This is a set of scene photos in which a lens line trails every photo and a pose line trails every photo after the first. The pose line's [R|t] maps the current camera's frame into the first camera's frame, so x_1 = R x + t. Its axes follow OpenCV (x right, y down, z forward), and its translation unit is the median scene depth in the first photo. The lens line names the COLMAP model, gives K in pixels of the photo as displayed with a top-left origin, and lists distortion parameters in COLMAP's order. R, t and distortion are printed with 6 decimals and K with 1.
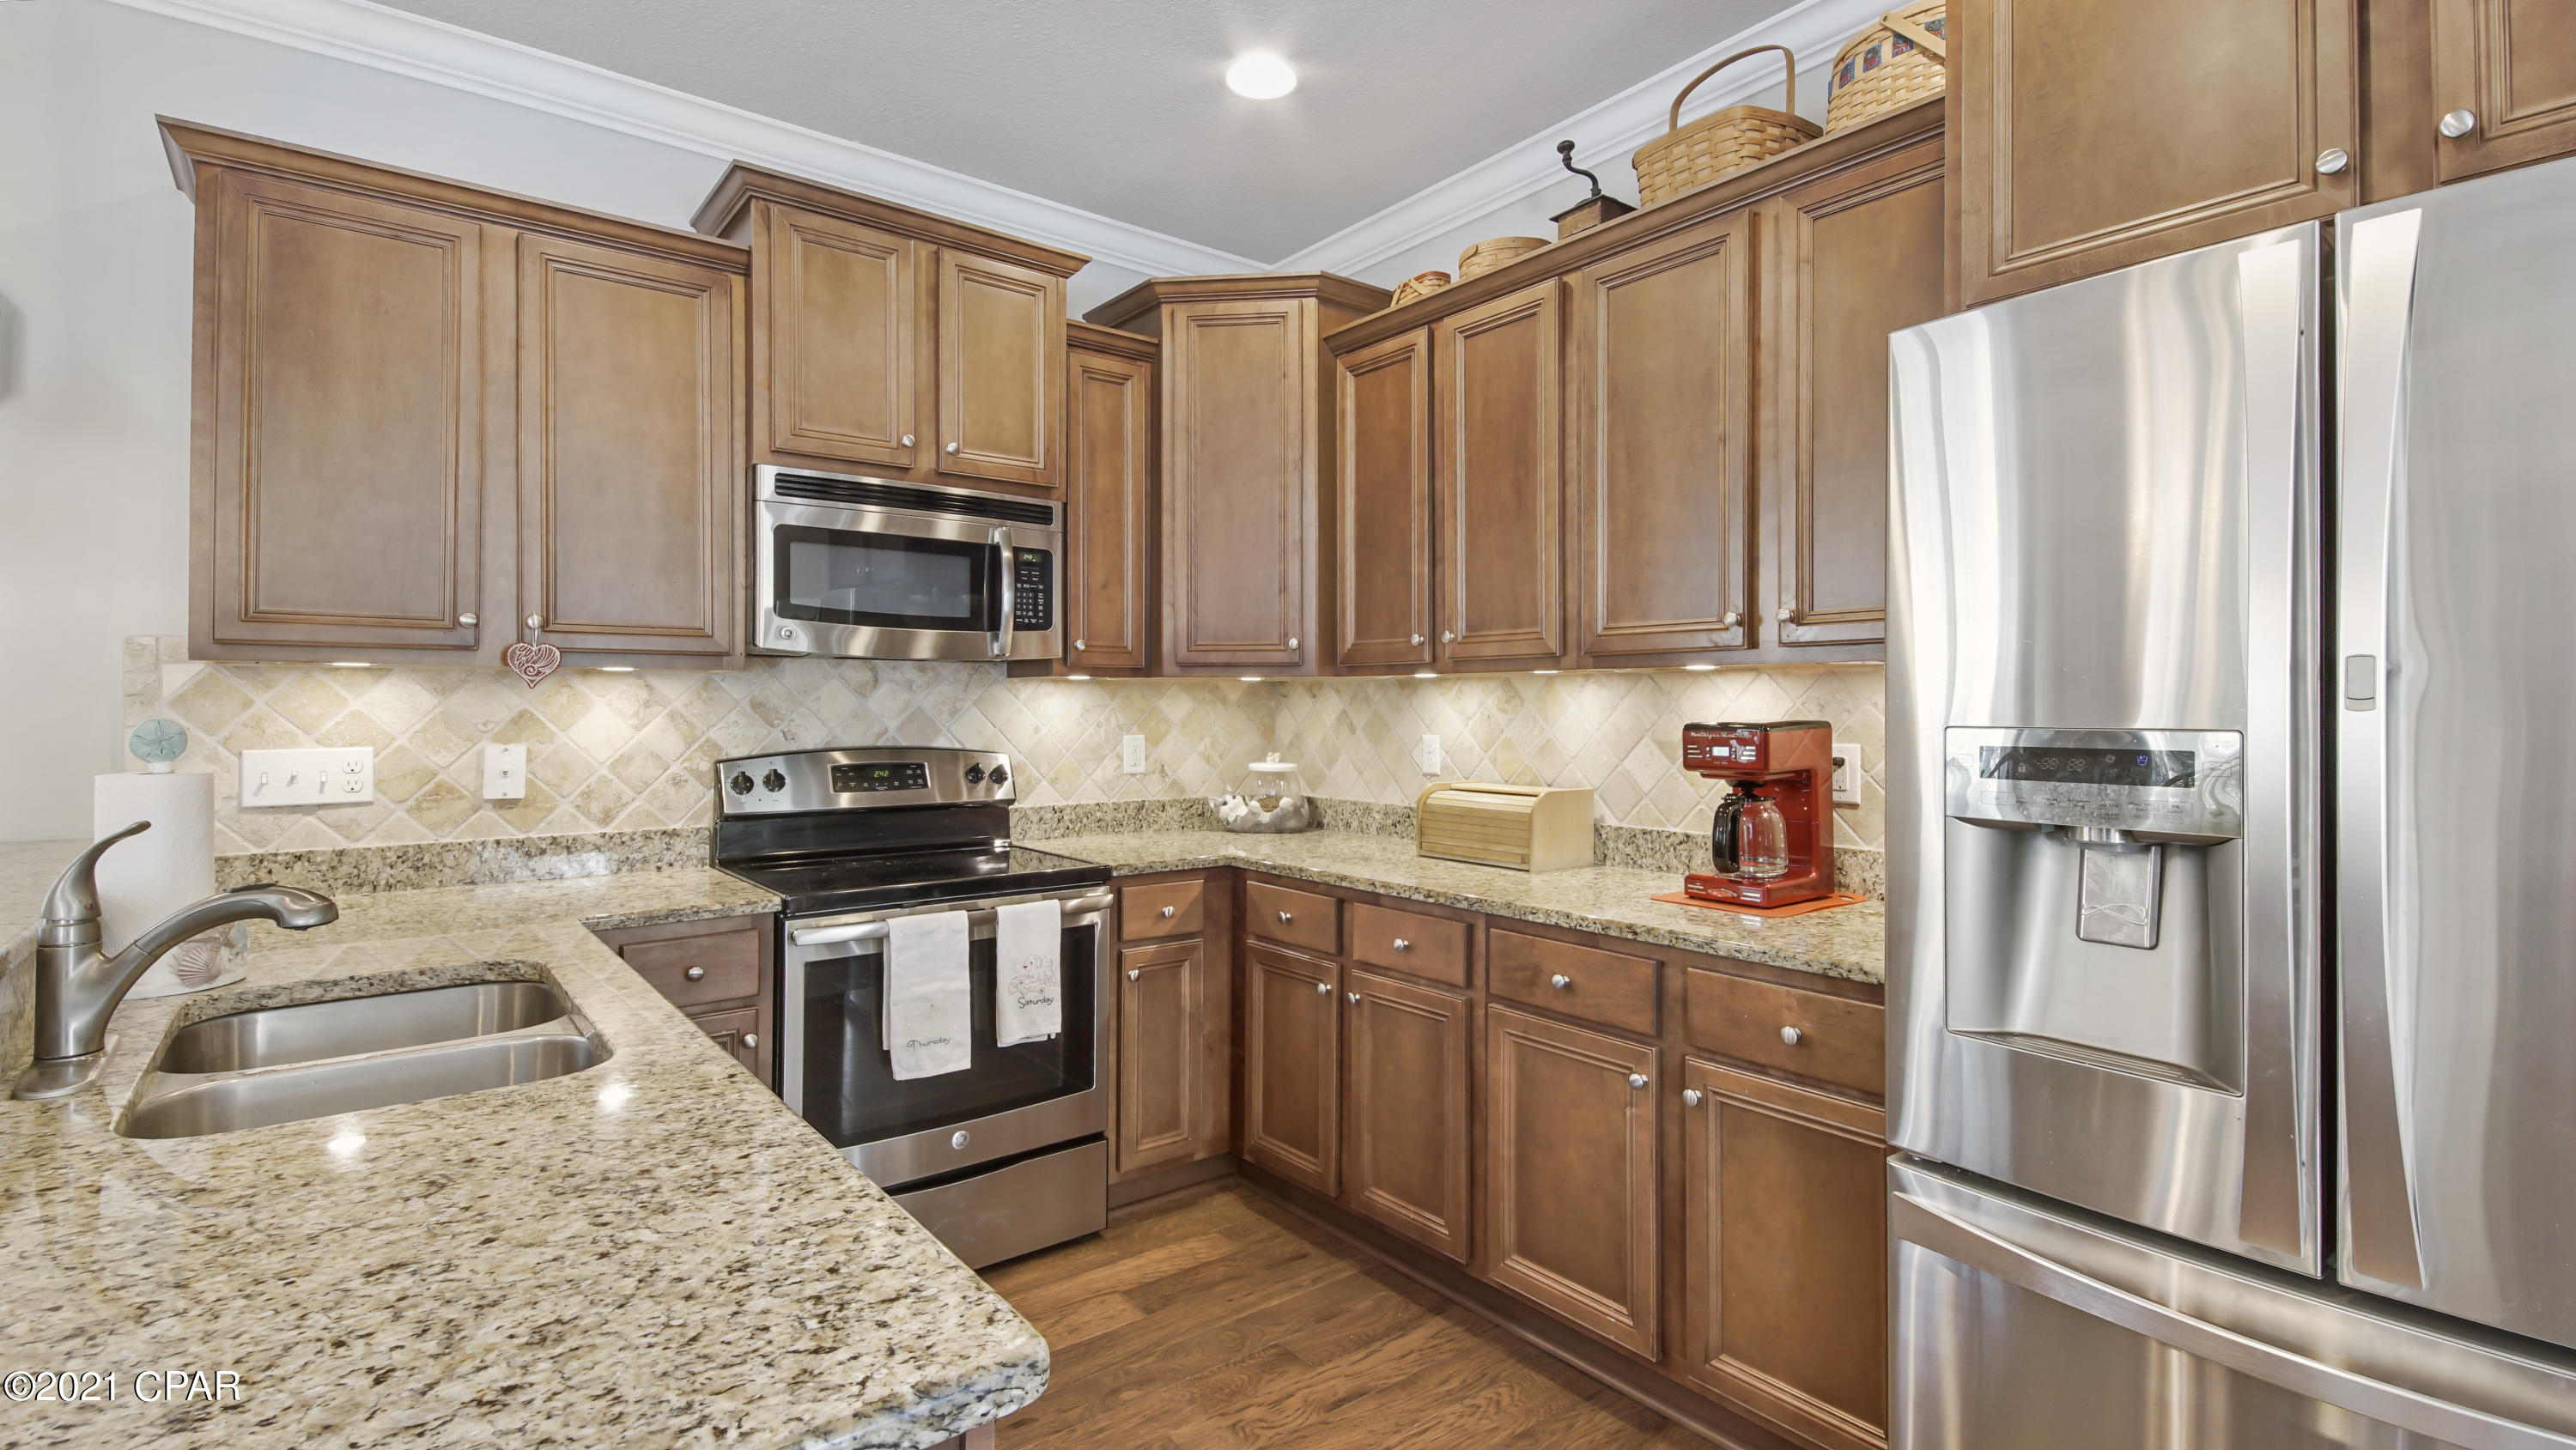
lens RADIAL K [[1114.3, 0, 1208.2], [0, 1114.3, 702.3], [0, 0, 1]] dist [0.034987, -0.016539]
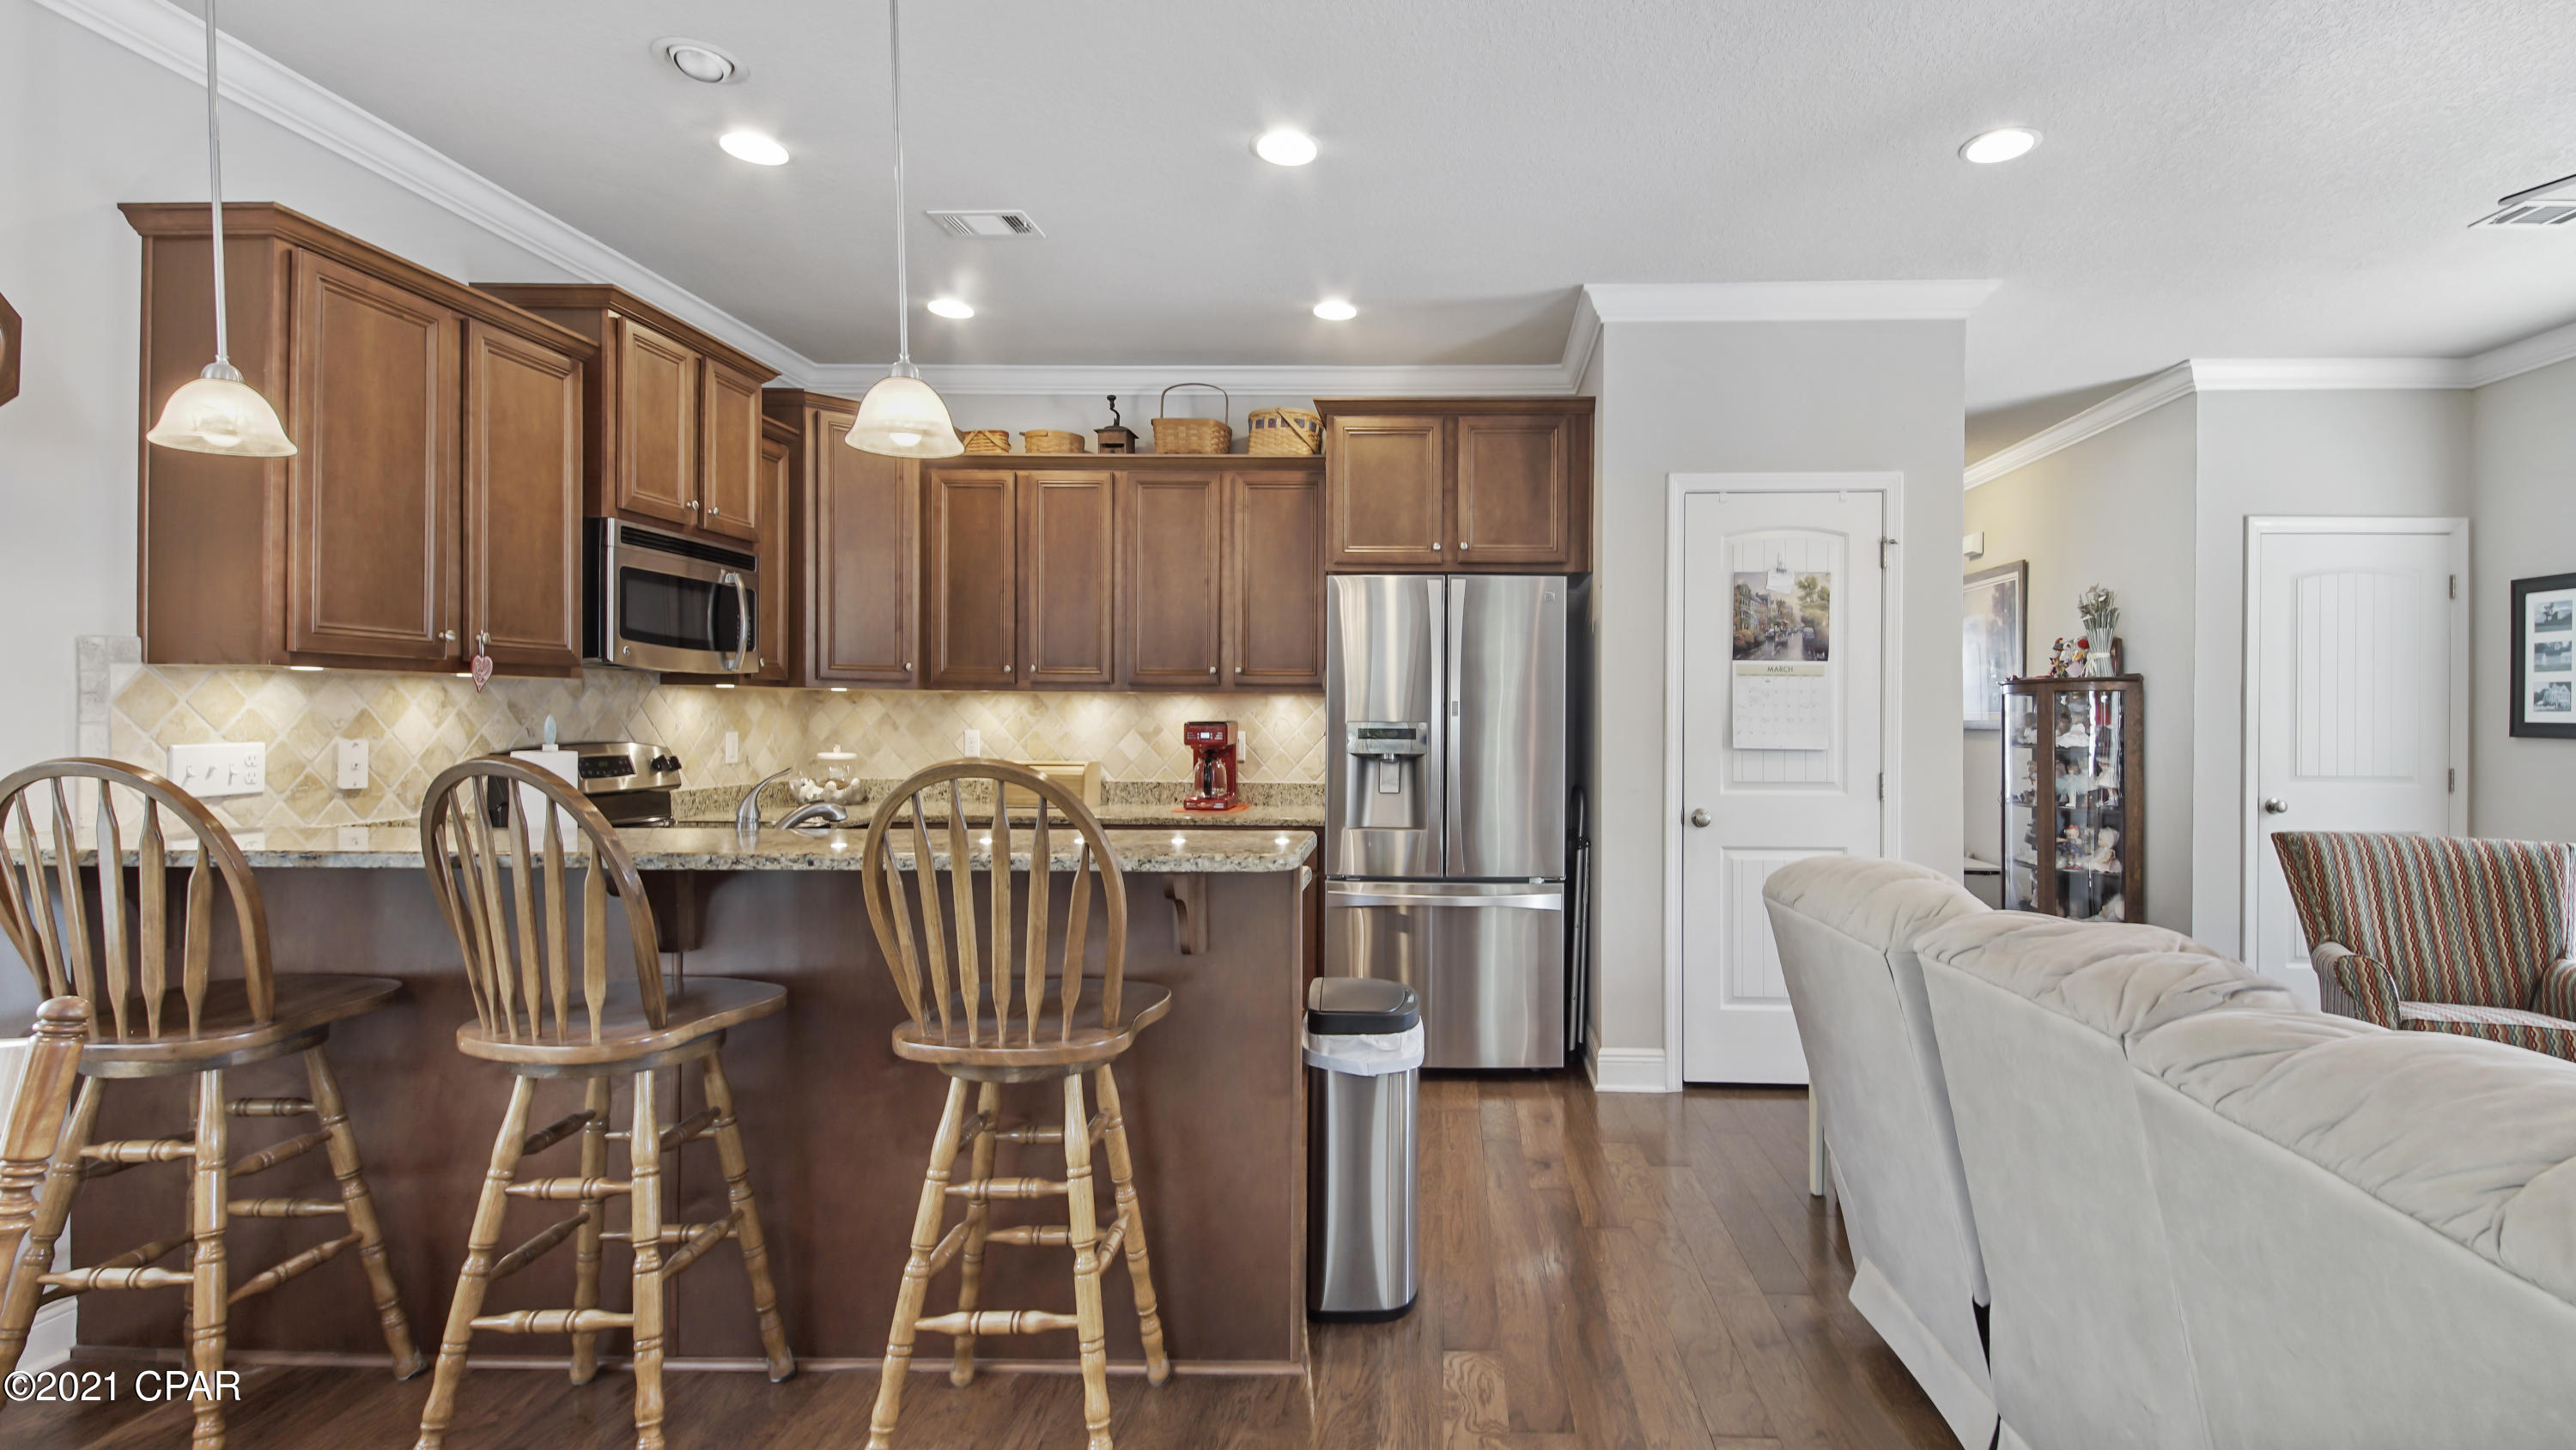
lens RADIAL K [[1139.5, 0, 1289.7], [0, 1139.5, 719.5], [0, 0, 1]] dist [0.036545, -0.028723]
pose [[0.682745, 0.002230, 0.730653, -0.791320], [-0.011088, 0.999912, 0.007309, -0.001395], [-0.730572, -0.013092, 0.682710, -0.436288]]
